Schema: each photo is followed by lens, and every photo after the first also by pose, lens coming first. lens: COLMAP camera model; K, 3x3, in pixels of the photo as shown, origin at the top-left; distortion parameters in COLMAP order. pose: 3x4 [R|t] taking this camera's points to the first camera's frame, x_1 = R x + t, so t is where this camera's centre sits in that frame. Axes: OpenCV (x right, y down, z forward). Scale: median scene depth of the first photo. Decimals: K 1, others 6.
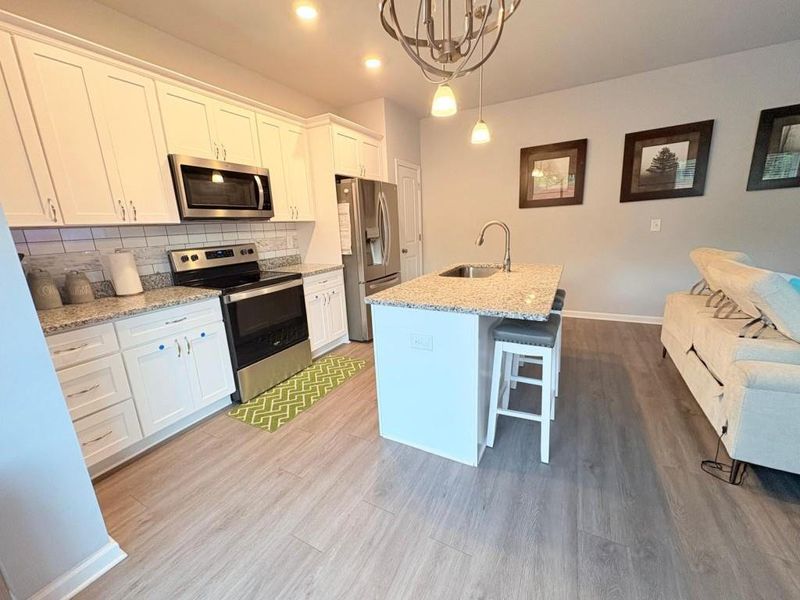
lens RADIAL K [[317.5, 0, 400.0], [0, 317.5, 300.0], [0, 0, 1]] dist [-0.001290, 0.000229]
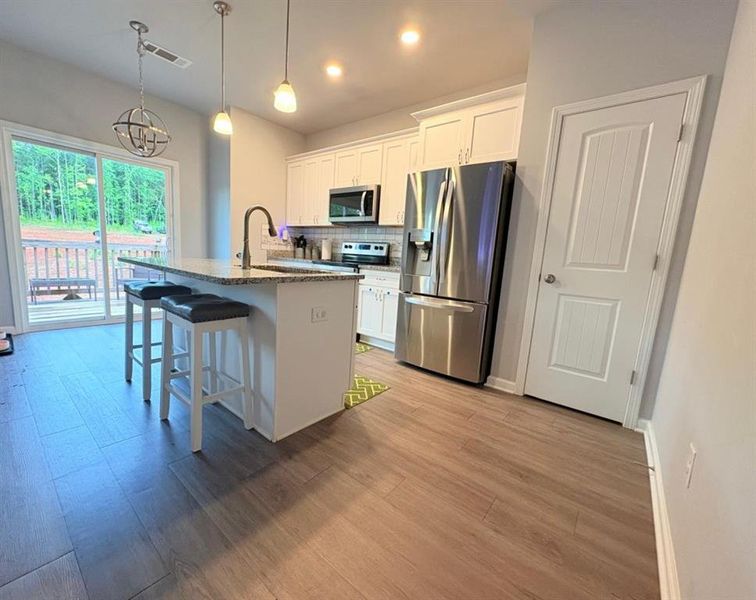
lens RADIAL K [[321.4, 0, 370.5], [0, 321.4, 298.5], [0, 0, 1]] dist [-0.000876, -0.000331]
pose [[-0.191199, 0.176626, -0.965529, 1.001421], [-0.268969, 0.936596, 0.224596, -0.279388], [0.943980, 0.302640, -0.131570, 1.366288]]
